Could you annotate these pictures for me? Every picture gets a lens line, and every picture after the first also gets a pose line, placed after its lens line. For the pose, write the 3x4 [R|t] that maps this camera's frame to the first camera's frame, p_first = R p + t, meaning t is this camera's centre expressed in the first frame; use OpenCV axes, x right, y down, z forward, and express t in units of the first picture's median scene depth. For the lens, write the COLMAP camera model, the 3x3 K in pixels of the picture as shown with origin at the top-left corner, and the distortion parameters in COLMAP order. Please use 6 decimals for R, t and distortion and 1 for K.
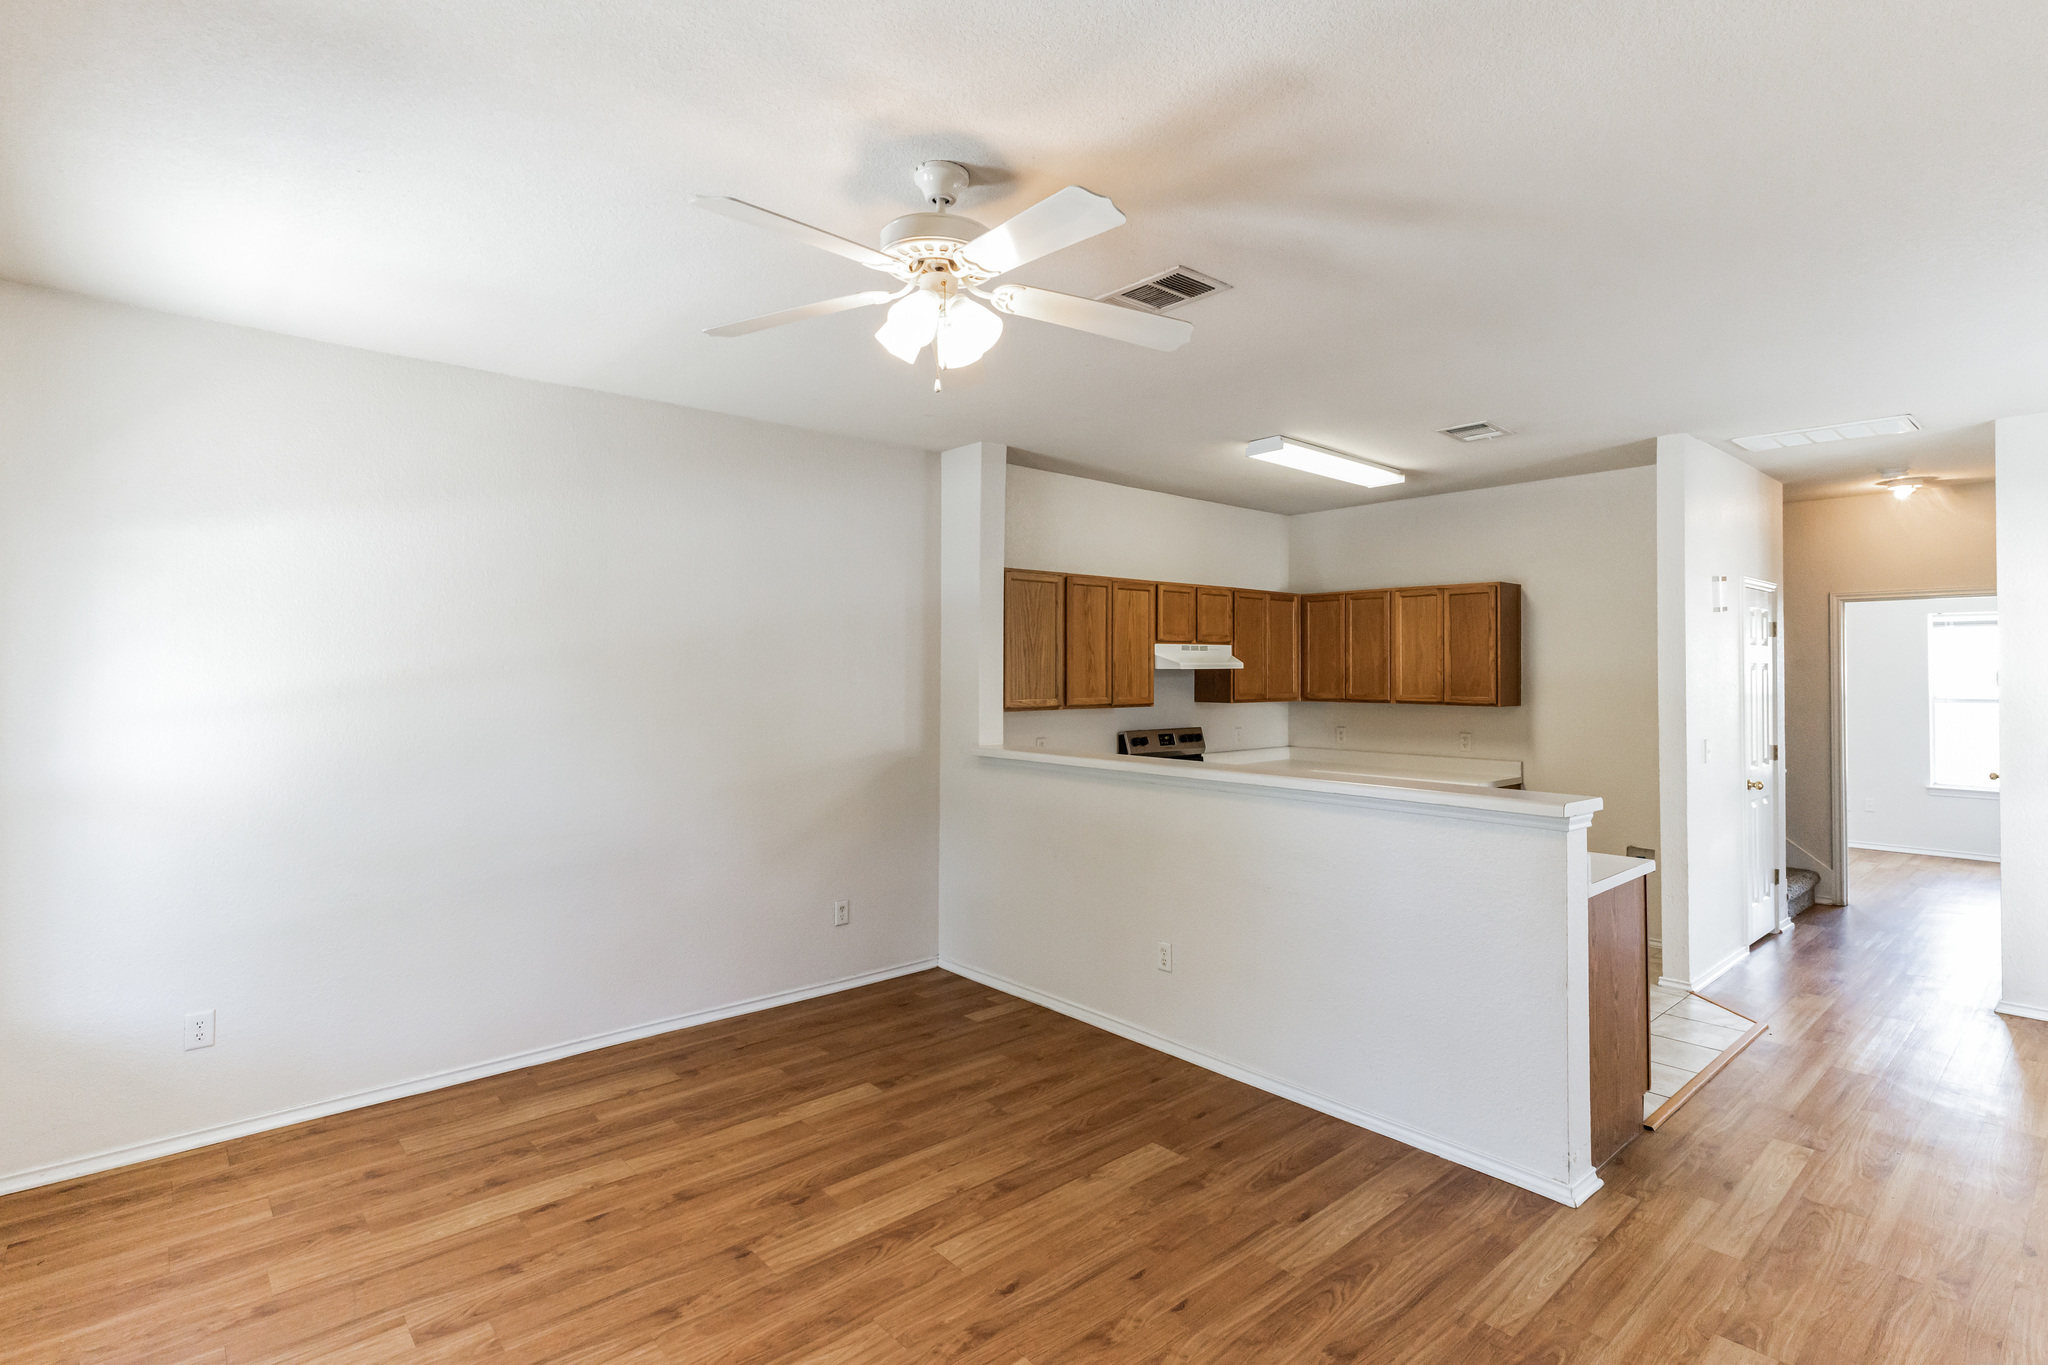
lens RADIAL K [[984.4, 0, 1029.9], [0, 984.4, 657.7], [0, 0, 1]] dist [0.000596, 0.000218]
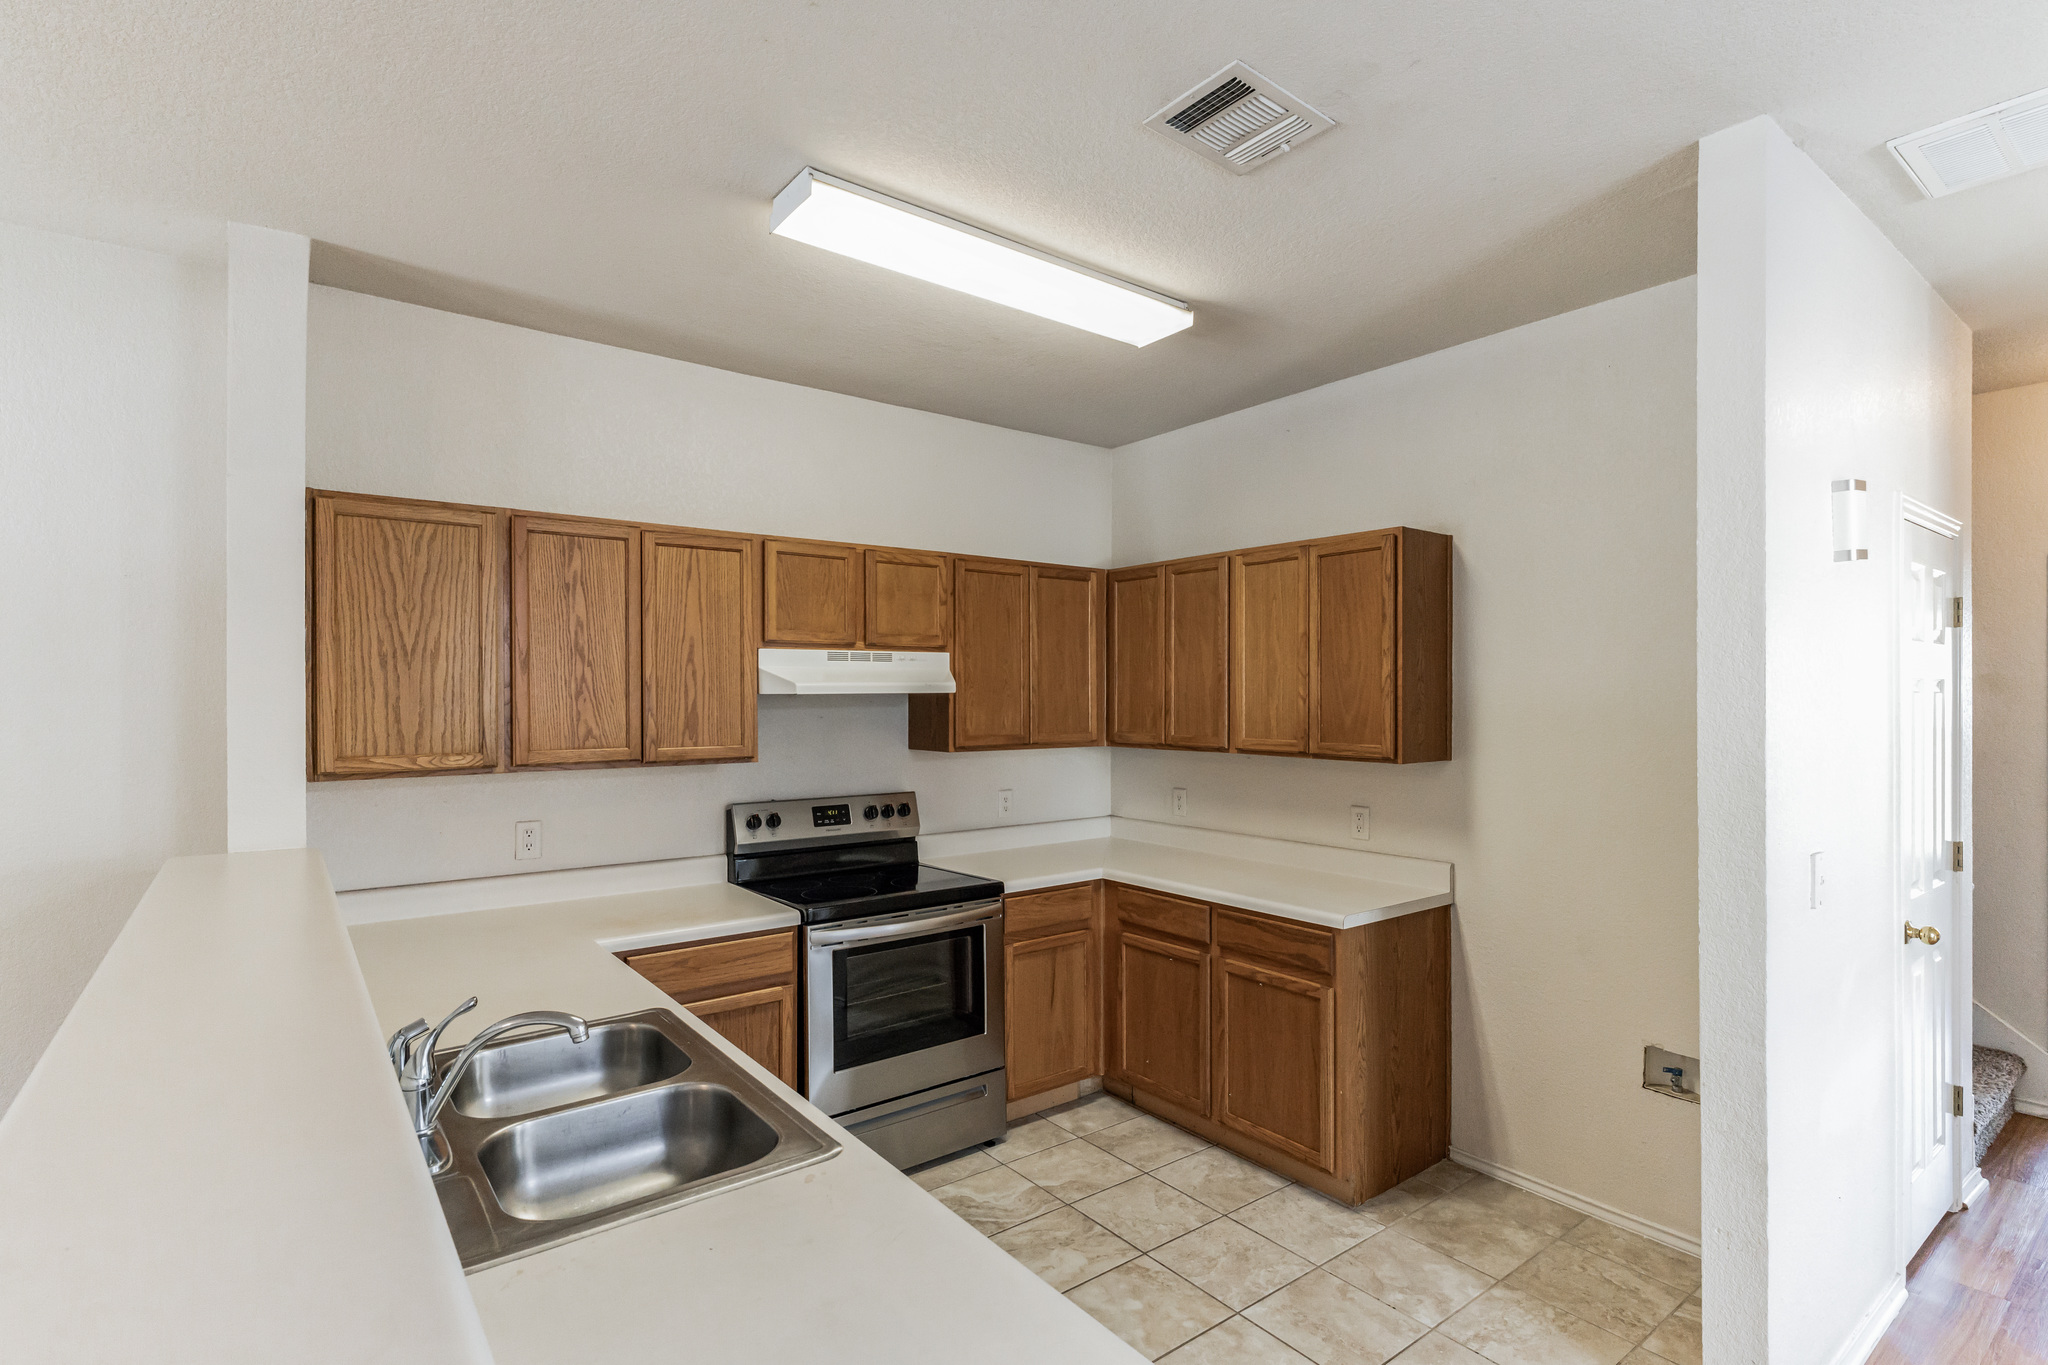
lens RADIAL K [[984.5, 0, 1021.8], [0, 984.5, 697.0], [0, 0, 1]] dist [-0.000440, -0.000144]
pose [[0.997445, -0.002634, -0.071389, 0.323939], [0.003614, 0.999901, 0.013601, 0.006336], [0.071346, -0.013825, 0.997356, 0.477156]]
